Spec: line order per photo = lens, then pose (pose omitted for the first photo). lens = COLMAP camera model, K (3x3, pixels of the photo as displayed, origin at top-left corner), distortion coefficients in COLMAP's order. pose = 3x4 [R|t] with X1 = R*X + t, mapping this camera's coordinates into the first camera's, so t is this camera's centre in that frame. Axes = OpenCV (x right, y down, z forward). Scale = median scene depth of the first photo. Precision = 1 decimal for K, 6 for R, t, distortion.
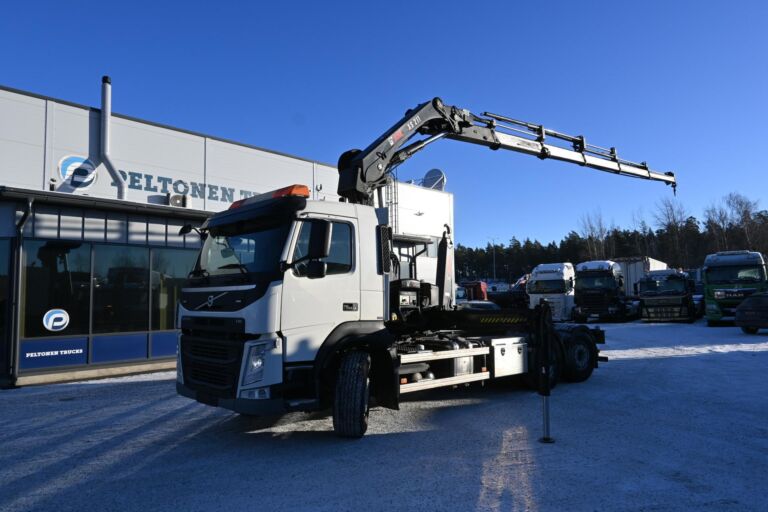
lens RADIAL K [[542.5, 0, 403.6], [0, 542.5, 258.8], [0, 0, 1]] dist [0.000604, 0.004504]
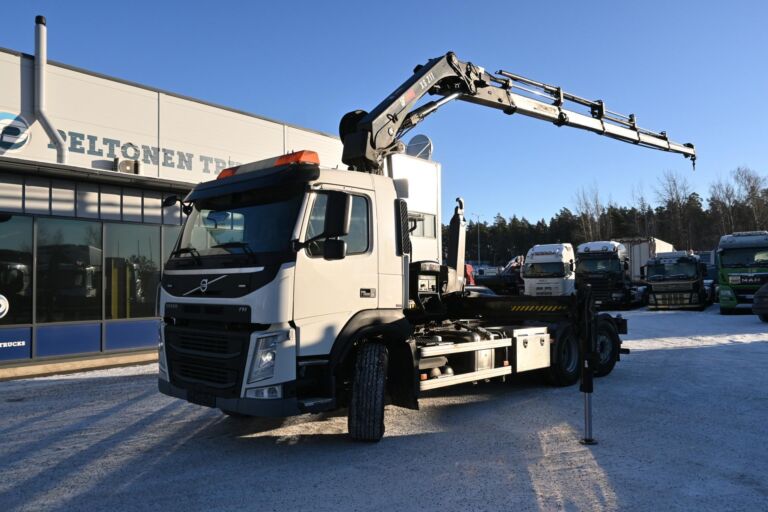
lens RADIAL K [[617.7, 0, 409.9], [0, 617.7, 259.7], [0, 0, 1]] dist [-0.000757, -0.001355]
pose [[0.998085, 0.005936, 0.061564, -0.042652], [-0.008146, 0.999329, 0.035716, -0.000137], [-0.061311, -0.036149, 0.997464, 0.004578]]
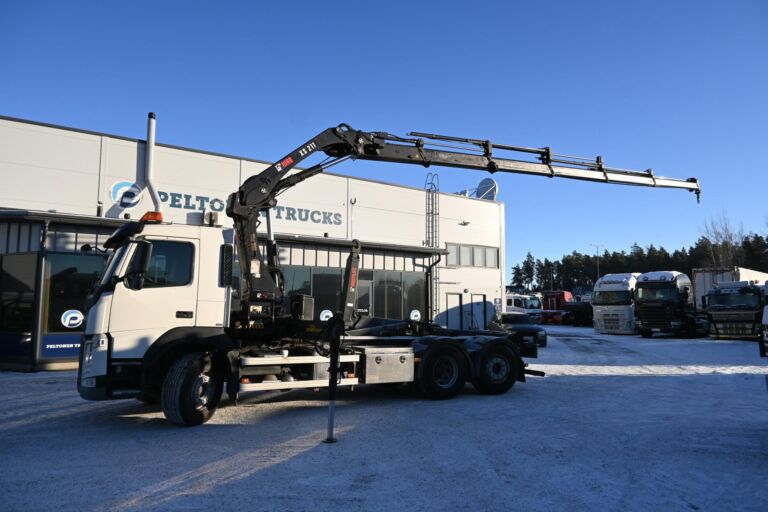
lens RADIAL K [[542.5, 0, 401.2], [0, 542.5, 255.4], [0, 0, 1]] dist [0.000604, 0.004504]
pose [[0.973828, 0.001272, -0.227284, 0.291337], [-0.005464, 0.999826, -0.017816, -0.009884], [0.227222, 0.018591, 0.973666, -0.021625]]
